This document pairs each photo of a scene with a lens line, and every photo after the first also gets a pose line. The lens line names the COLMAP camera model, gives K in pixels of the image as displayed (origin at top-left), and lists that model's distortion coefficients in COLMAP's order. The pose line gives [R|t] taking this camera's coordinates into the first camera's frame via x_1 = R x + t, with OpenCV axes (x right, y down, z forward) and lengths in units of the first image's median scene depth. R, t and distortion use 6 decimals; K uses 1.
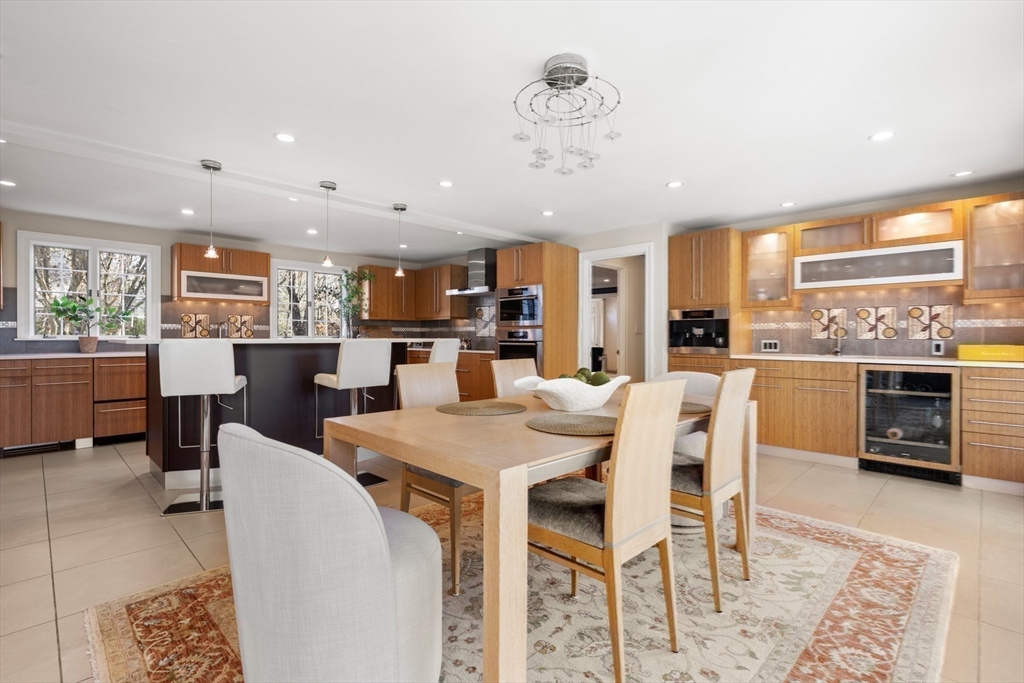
lens RADIAL K [[458.1, 0, 507.9], [0, 458.1, 333.8], [0, 0, 1]] dist [-0.002240, -0.002232]
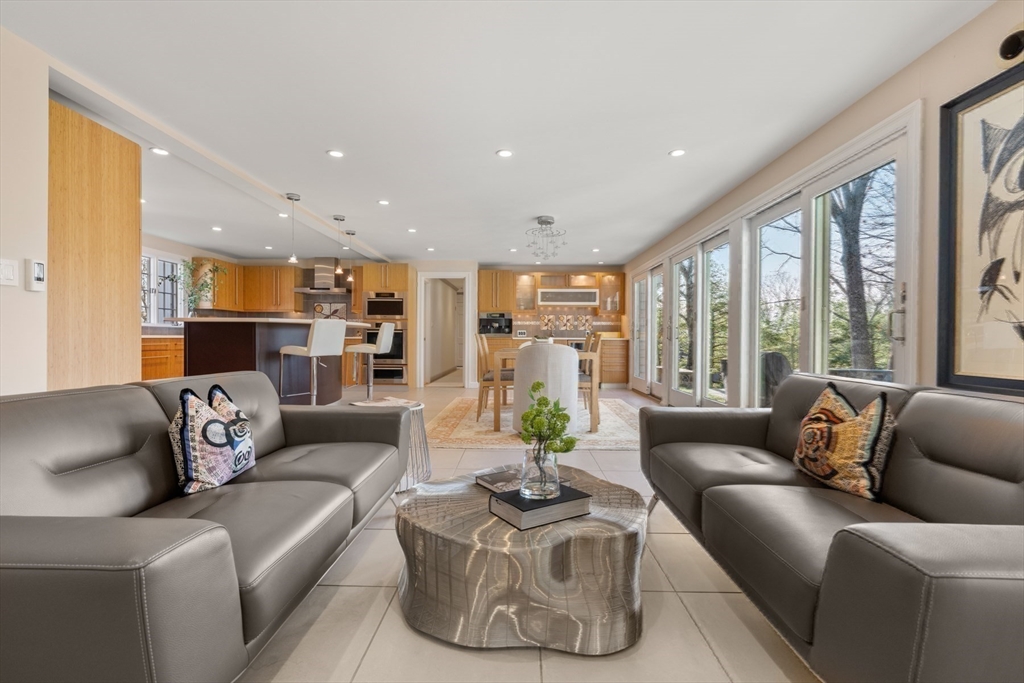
lens RADIAL K [[458.1, 0, 511.3], [0, 458.1, 339.3], [0, 0, 1]] dist [-0.002240, -0.002232]
pose [[0.728662, 0.002284, 0.684870, -0.684029], [-0.007989, 0.999955, 0.005164, 0.036678], [-0.684827, -0.009234, 0.728647, -0.315264]]
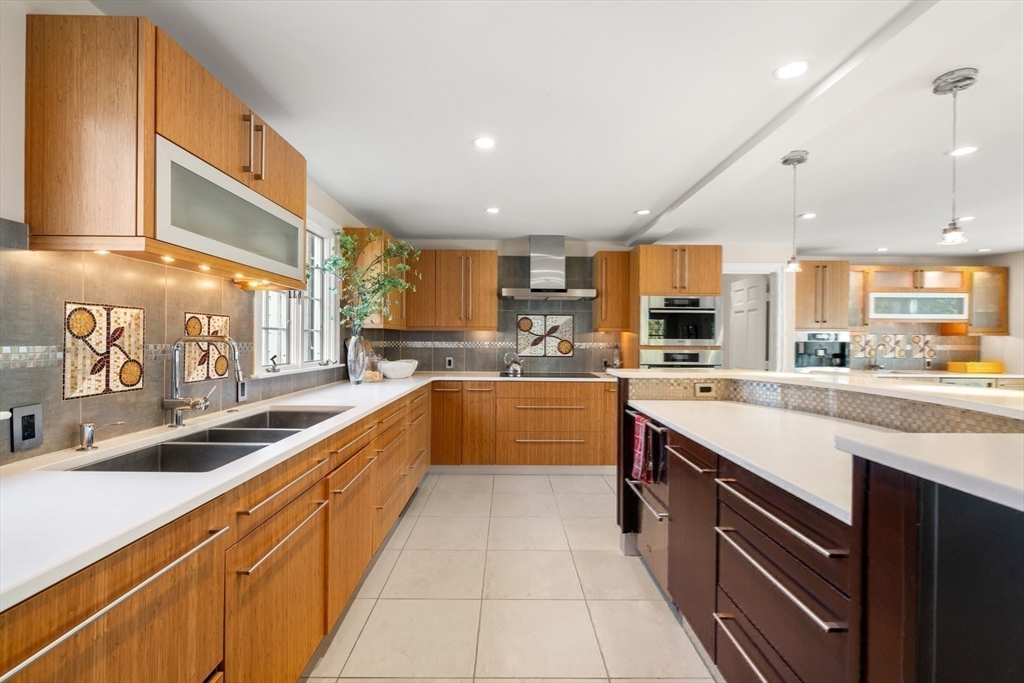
lens RADIAL K [[458.1, 0, 514.1], [0, 458.1, 342.9], [0, 0, 1]] dist [-0.002240, -0.002232]
pose [[0.700911, -0.000537, 0.713248, -0.757294], [-0.009090, 0.999912, 0.009685, -0.028038], [-0.713190, -0.013272, 0.700845, 0.673171]]
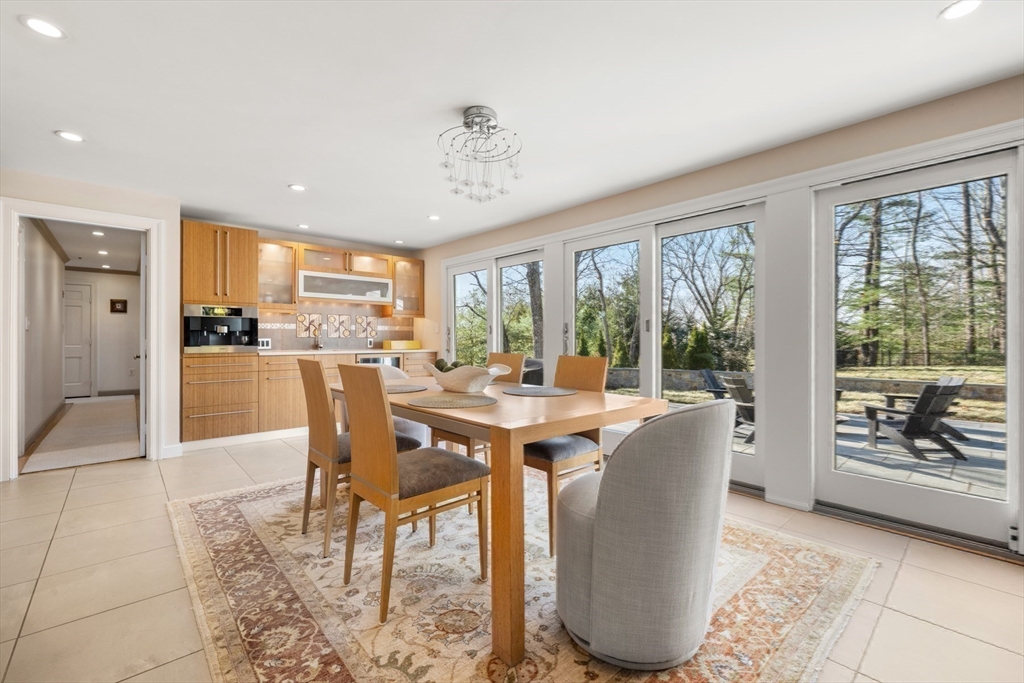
lens RADIAL K [[429.4, 0, 510.0], [0, 429.4, 337.2], [0, 0, 1]] dist [-0.001103, -0.000487]
pose [[0.058614, 0.004158, 0.998272, -0.391584], [-0.004857, 0.999981, -0.003880, 0.010539], [-0.998269, -0.004621, 0.058633, 0.307263]]
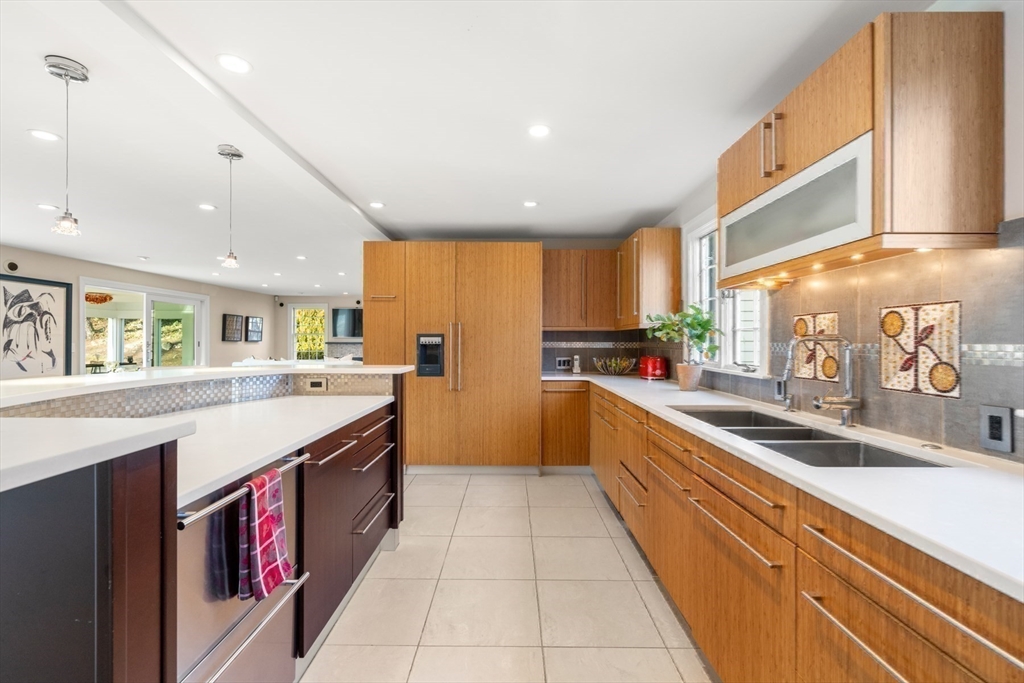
lens RADIAL K [[458.1, 0, 500.4], [0, 458.1, 339.2], [0, 0, 1]] dist [-0.002240, -0.002232]
pose [[-0.731126, -0.006373, -0.682212, -0.265434], [-0.001517, 0.999969, -0.007716, -0.021498], [0.682240, -0.004607, -0.731114, 1.169133]]
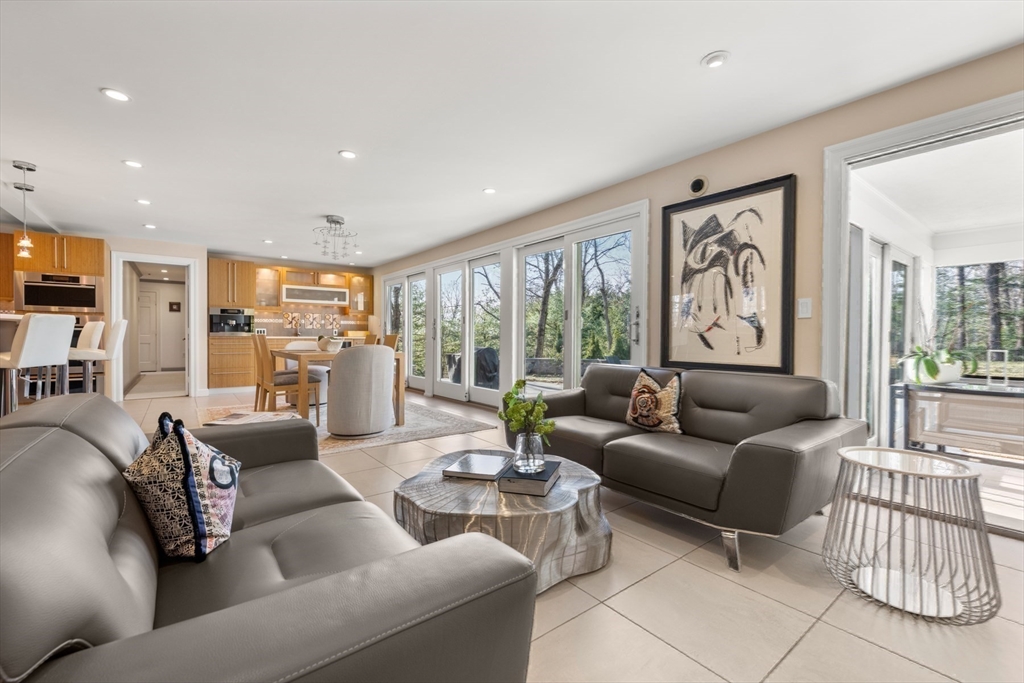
lens RADIAL K [[429.4, 0, 510.7], [0, 429.4, 340.7], [0, 0, 1]] dist [-0.001103, -0.000487]
pose [[0.136532, -0.009685, 0.990588, -0.818829], [-0.008690, 0.999902, 0.010974, 0.029818], [-0.990597, -0.010107, 0.136435, -0.141336]]
